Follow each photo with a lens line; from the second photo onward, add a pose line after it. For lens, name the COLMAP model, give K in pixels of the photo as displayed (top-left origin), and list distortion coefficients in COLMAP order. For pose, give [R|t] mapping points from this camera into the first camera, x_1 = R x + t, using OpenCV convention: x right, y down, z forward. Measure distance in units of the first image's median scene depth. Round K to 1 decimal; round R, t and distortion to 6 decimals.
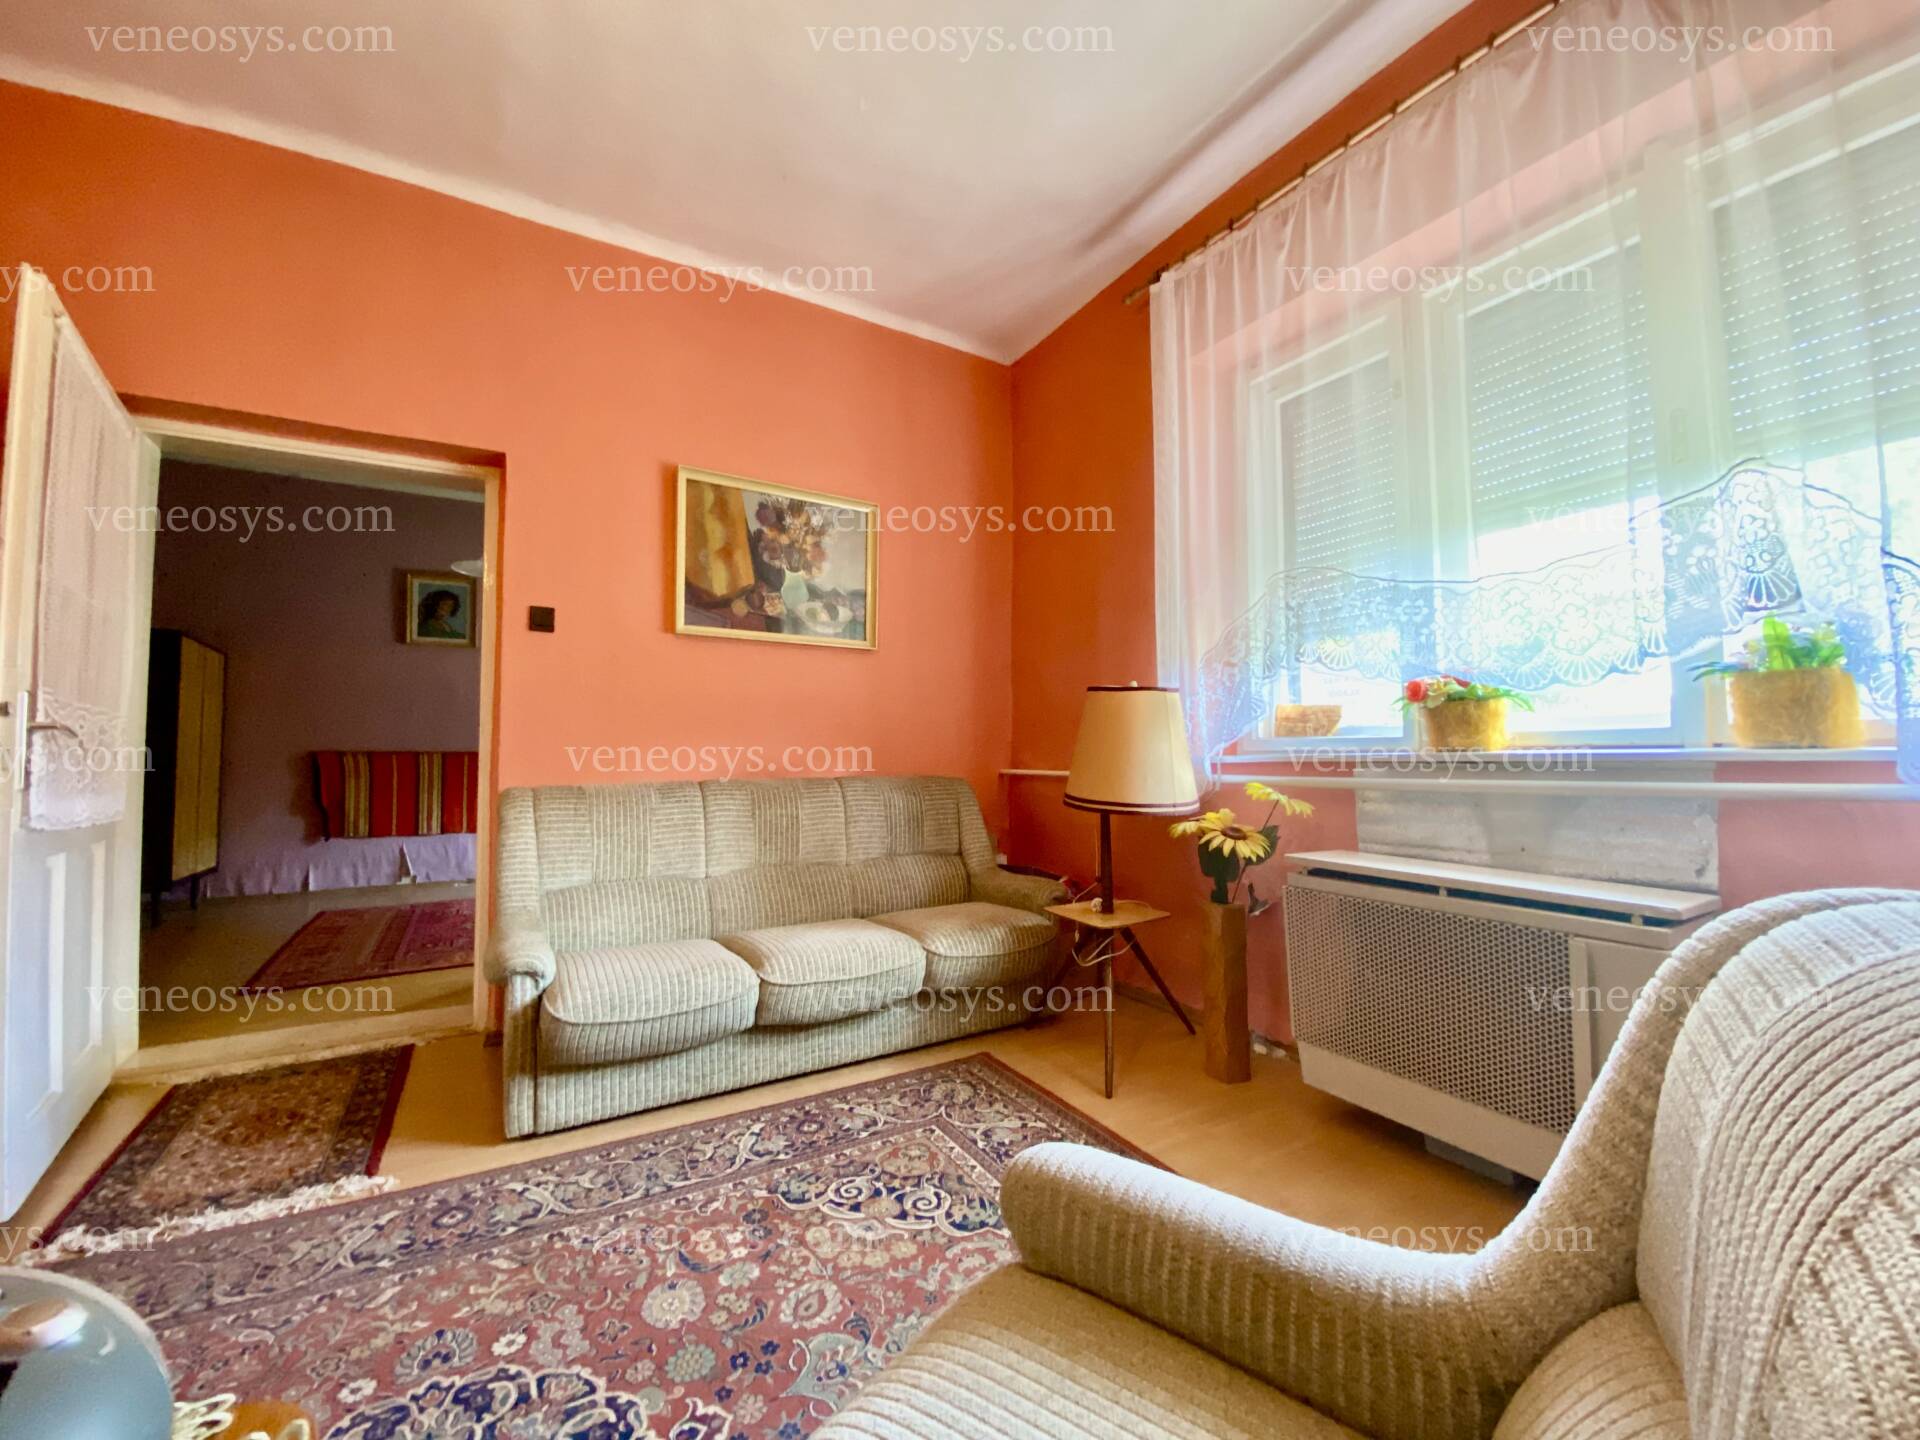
lens RADIAL K [[775.2, 0, 960.8], [0, 775.2, 715.8], [0, 0, 1]] dist [0.020823, -0.020438]
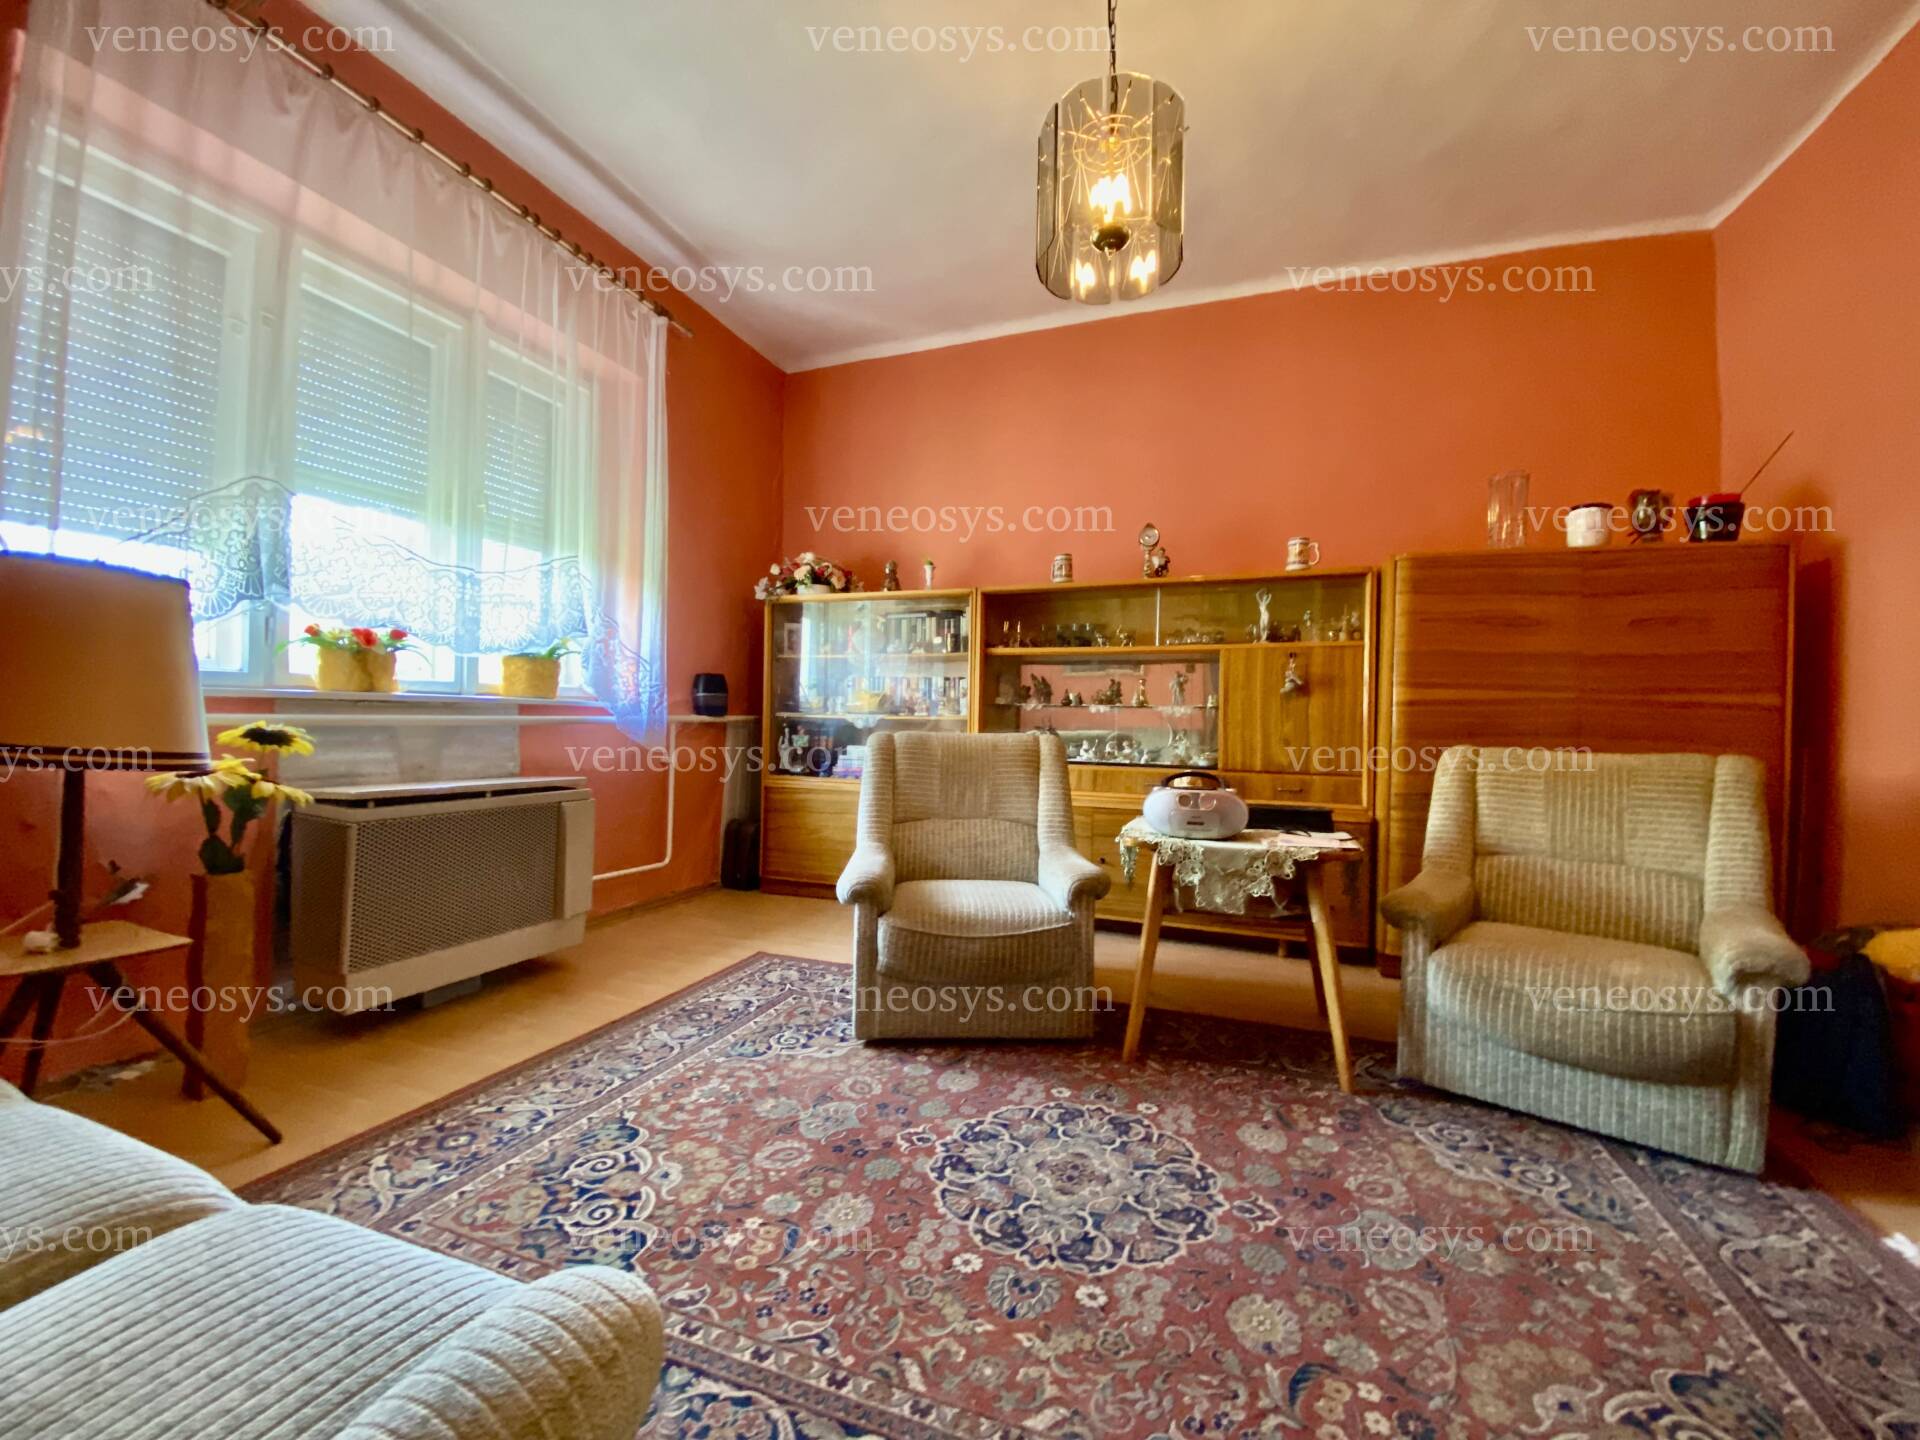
lens RADIAL K [[769.4, 0, 967.5], [0, 769.4, 713.6], [0, 0, 1]] dist [0.016609, -0.018745]
pose [[-0.638959, 0.005400, 0.769222, -1.029041], [-0.050657, 0.997509, -0.049081, 0.110009], [-0.767571, -0.070327, -0.637094, 1.279740]]
